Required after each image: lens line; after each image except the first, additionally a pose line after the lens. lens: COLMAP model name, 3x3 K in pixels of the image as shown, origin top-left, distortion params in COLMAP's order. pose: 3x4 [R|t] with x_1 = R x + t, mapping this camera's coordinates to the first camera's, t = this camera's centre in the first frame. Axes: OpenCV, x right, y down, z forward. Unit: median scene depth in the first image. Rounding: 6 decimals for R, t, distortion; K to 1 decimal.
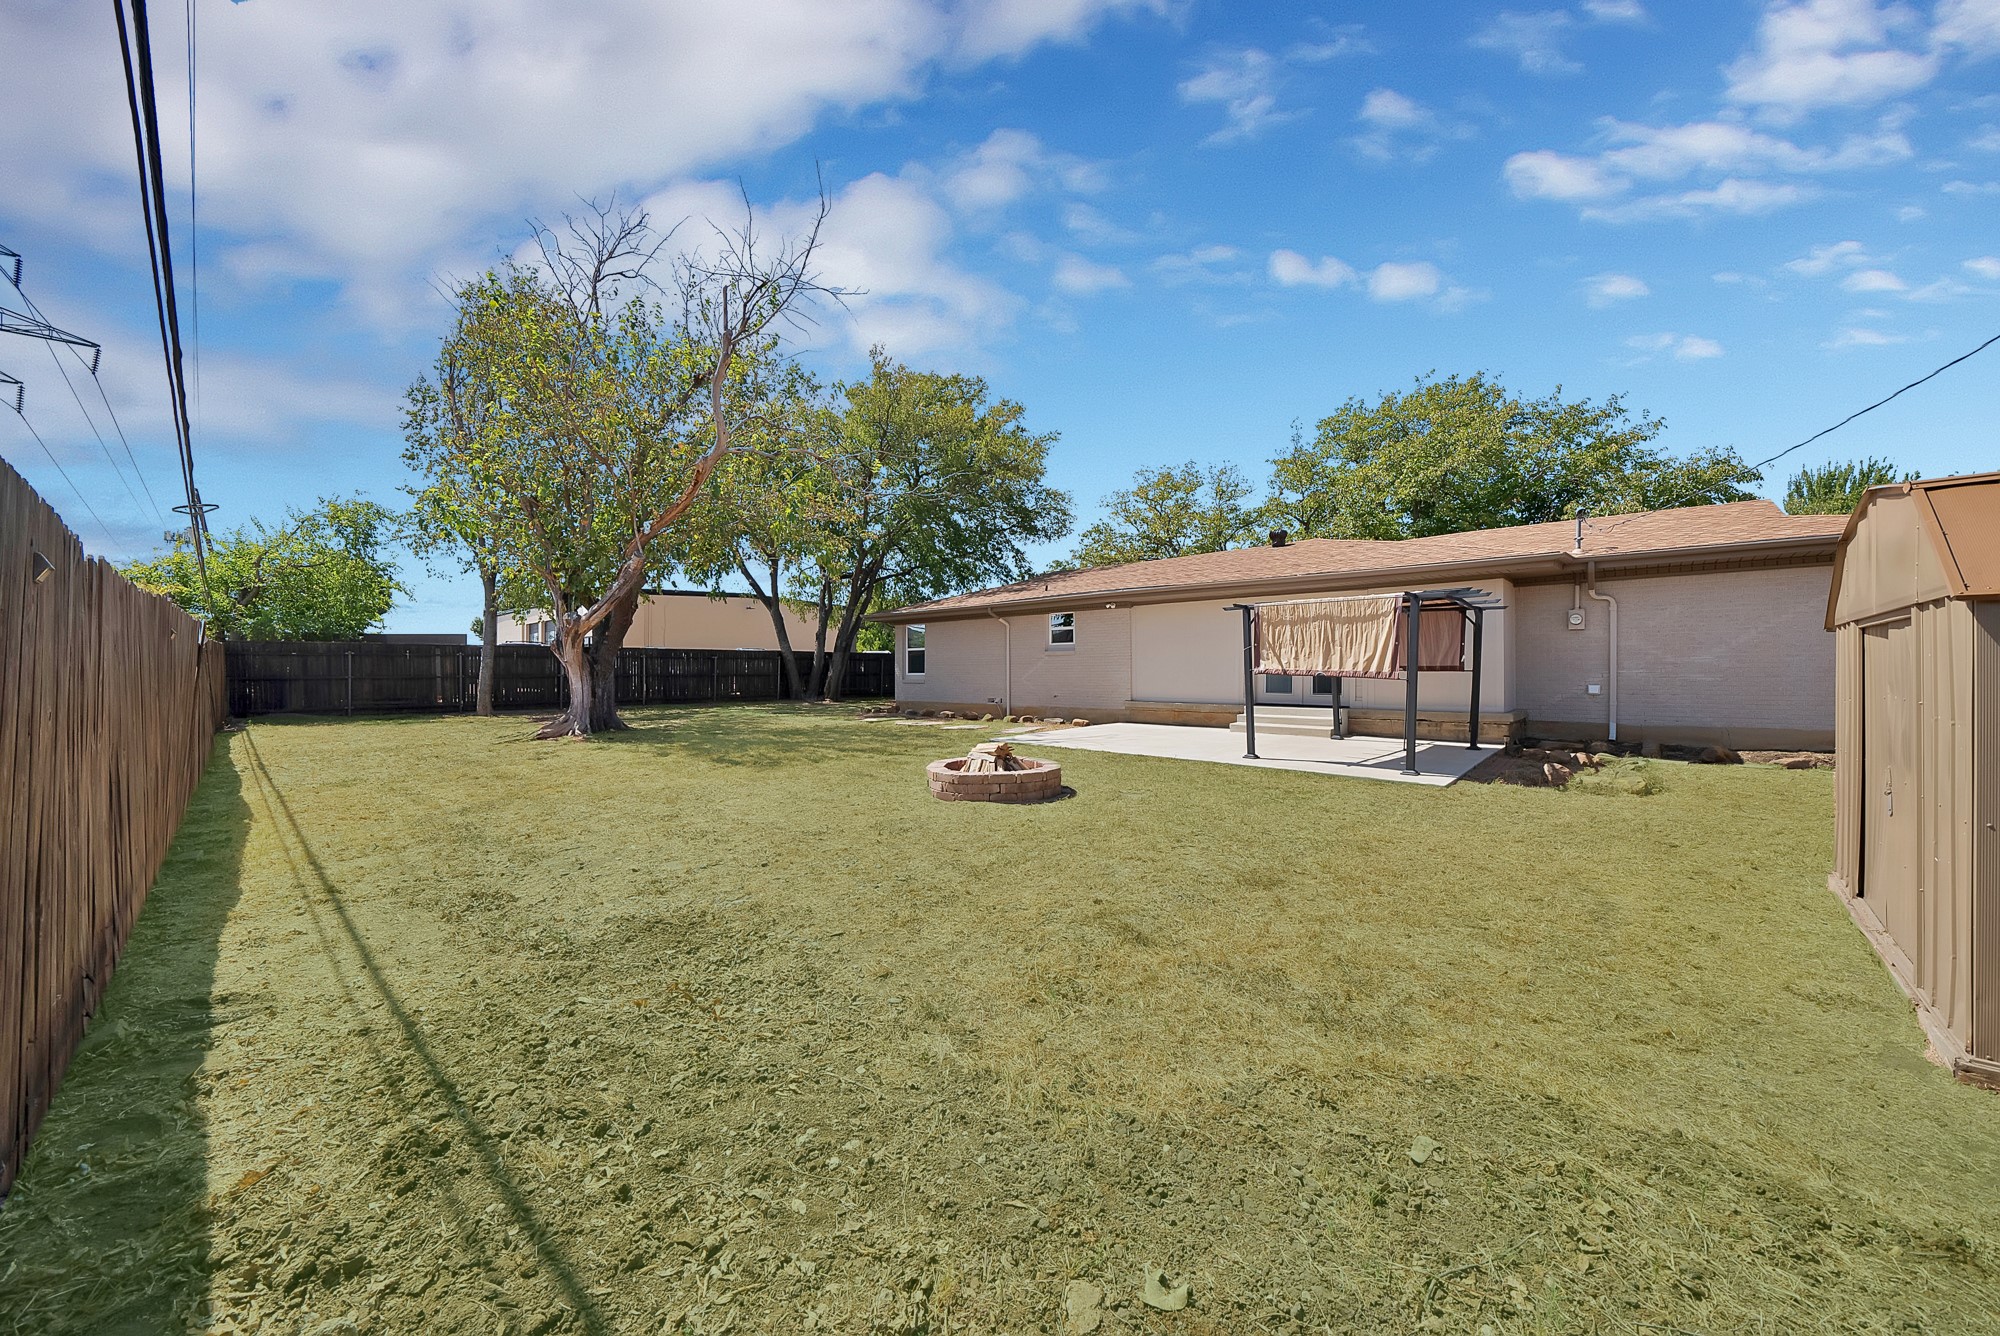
lens RADIAL K [[724.9, 0, 1007.0], [0, 724.9, 674.5], [0, 0, 1]] dist [-0.025246, 0.002712]
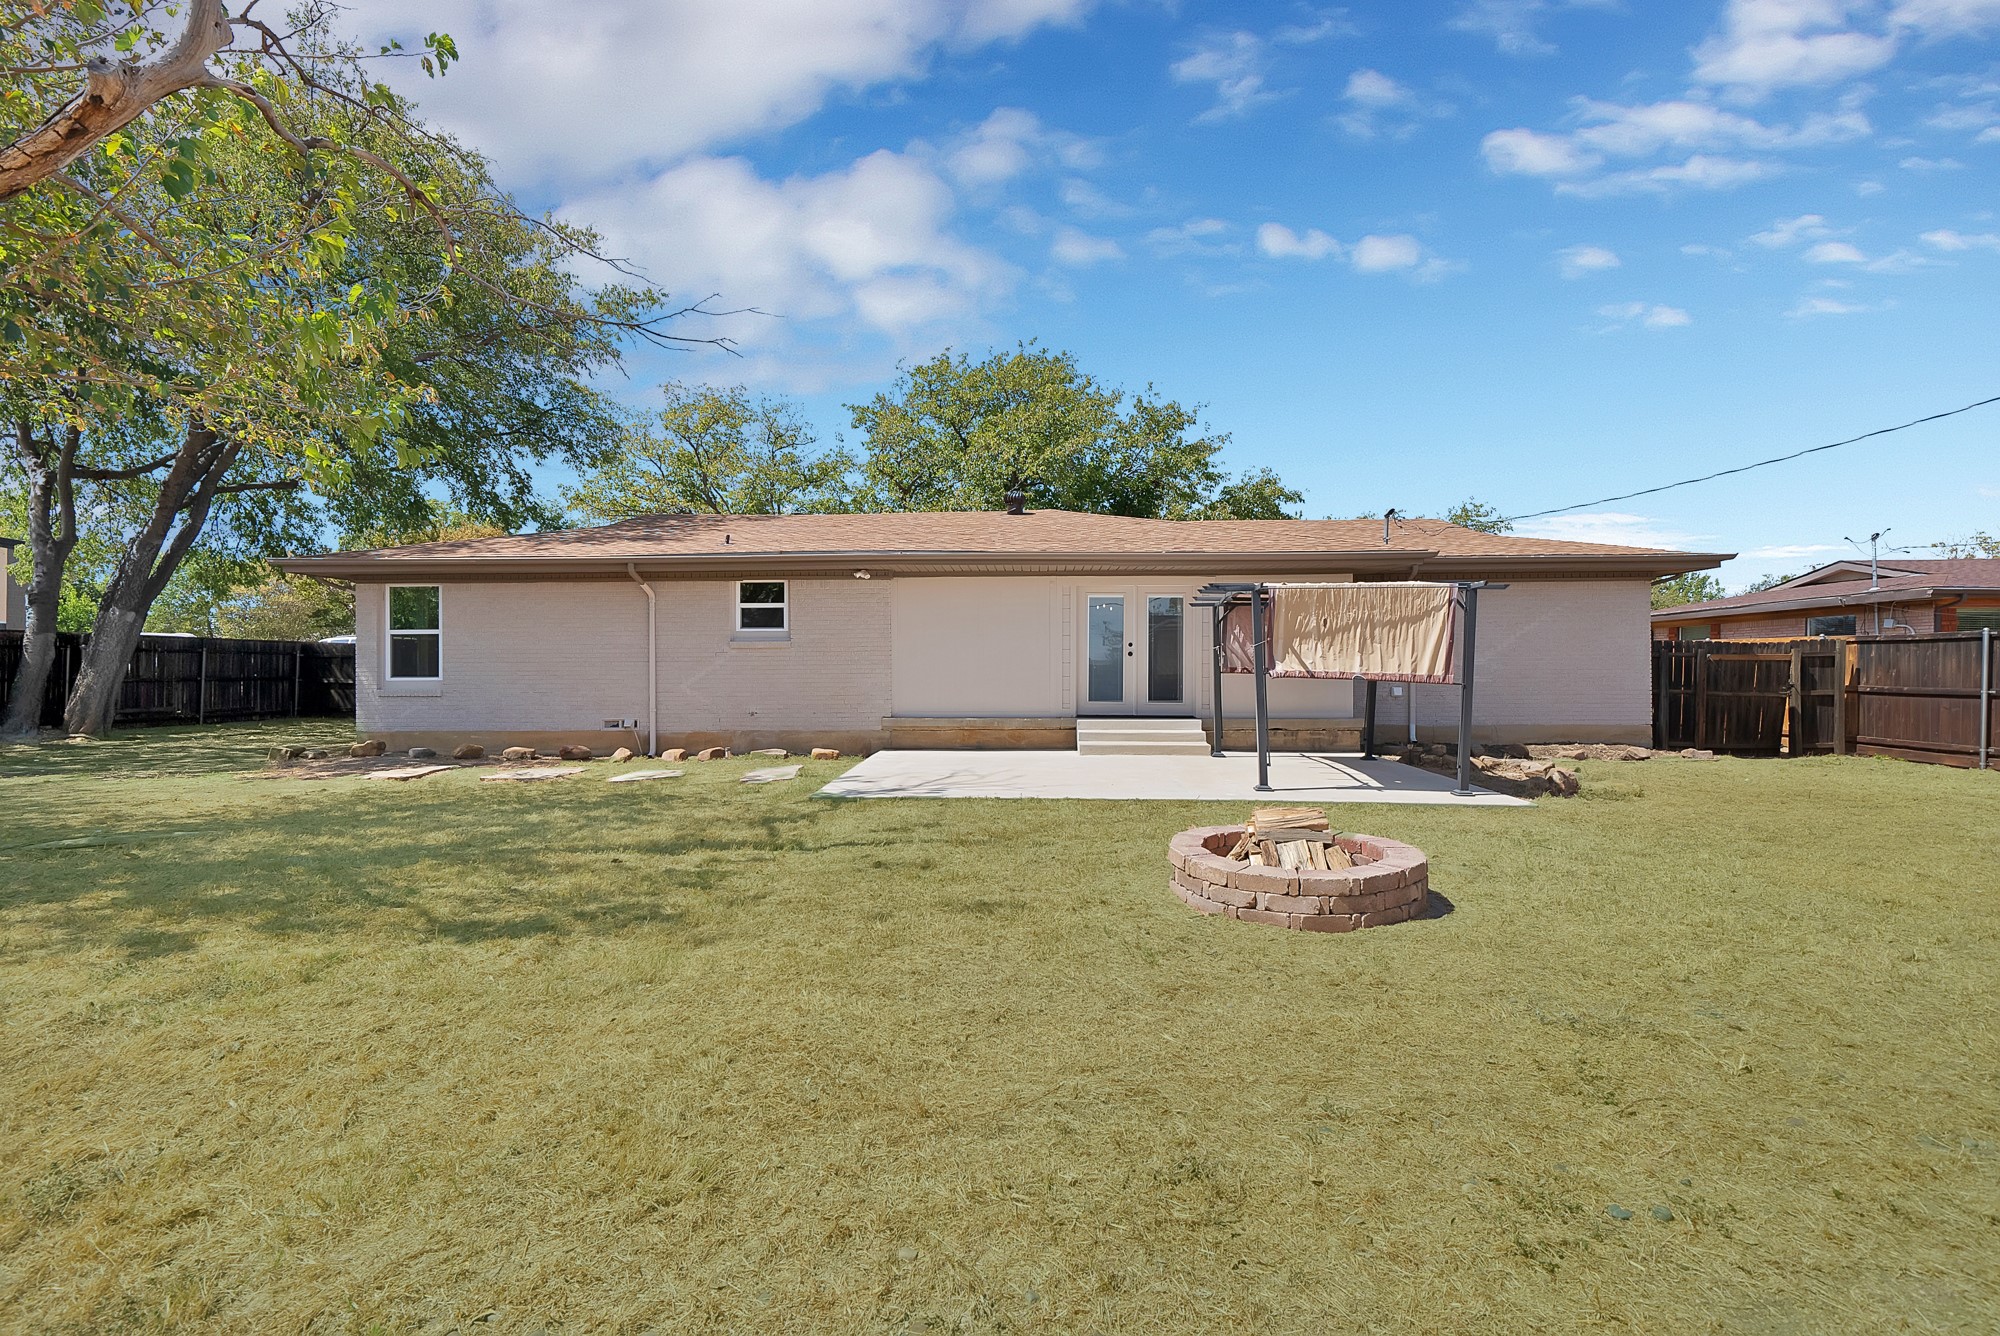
lens RADIAL K [[898.9, 0, 1000.0], [0, 898.9, 668.0], [0, 0, 1]] dist [-0.001378, -0.000091]
pose [[0.755793, 0.003029, 0.654803, -0.265749], [0.003253, 0.999960, -0.008381, -0.001961], [-0.654802, 0.008464, 0.755753, 0.270191]]
